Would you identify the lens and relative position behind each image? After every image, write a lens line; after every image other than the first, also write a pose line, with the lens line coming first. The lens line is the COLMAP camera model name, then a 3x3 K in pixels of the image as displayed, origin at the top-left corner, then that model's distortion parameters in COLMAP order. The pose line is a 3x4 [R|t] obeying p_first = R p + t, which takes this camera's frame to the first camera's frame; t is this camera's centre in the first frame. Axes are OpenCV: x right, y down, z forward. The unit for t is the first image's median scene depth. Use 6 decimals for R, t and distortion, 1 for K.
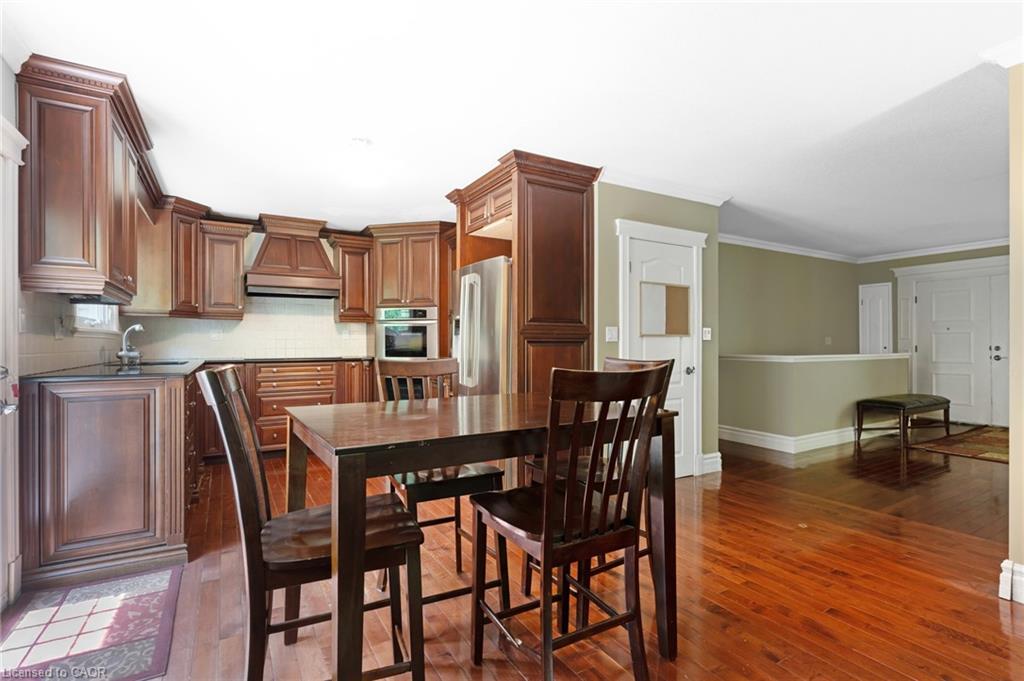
lens RADIAL K [[483.4, 0, 512.0], [0, 483.4, 340.5], [0, 0, 1]] dist [-0.001554, 0.000004]
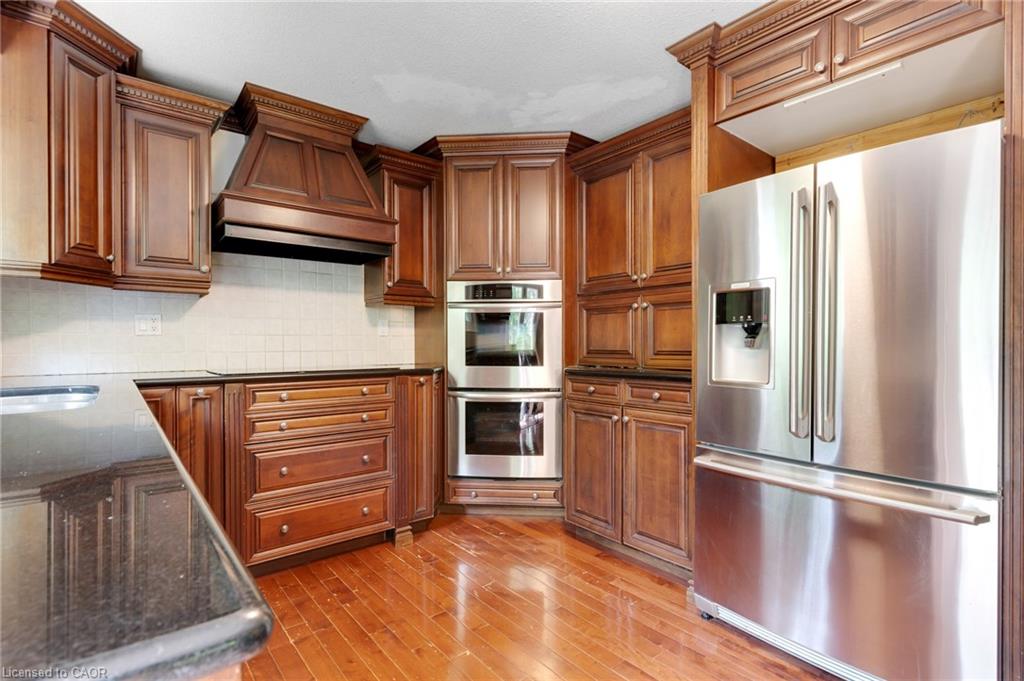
lens RADIAL K [[492.8, 0, 512.0], [0, 492.8, 340.5], [0, 0, 1]] dist [0.002313, 0.000869]
pose [[0.987055, 0.000999, 0.160381, -0.320048], [-0.000771, 0.999999, -0.001480, 0.004807], [-0.160382, 0.001337, 0.987054, 0.435009]]
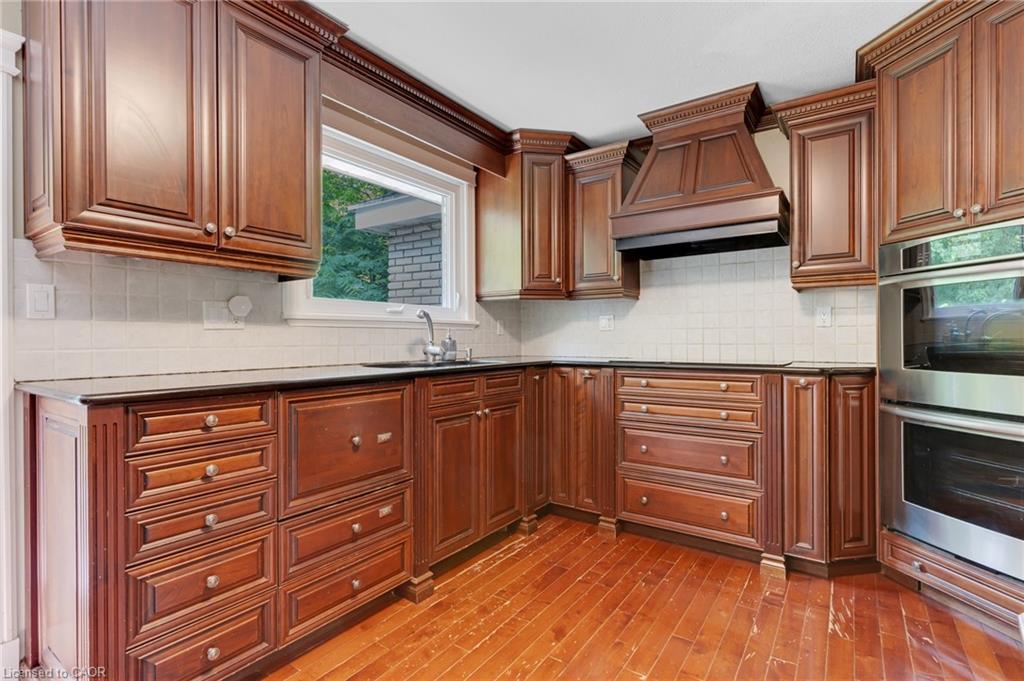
lens RADIAL K [[492.8, 0, 512.0], [0, 492.8, 340.5], [0, 0, 1]] dist [0.002313, 0.000869]
pose [[0.411742, 0.003242, -0.911295, -0.032899], [0.006452, 0.999958, 0.006473, 0.007497], [0.911278, -0.008545, 0.411704, 0.586482]]
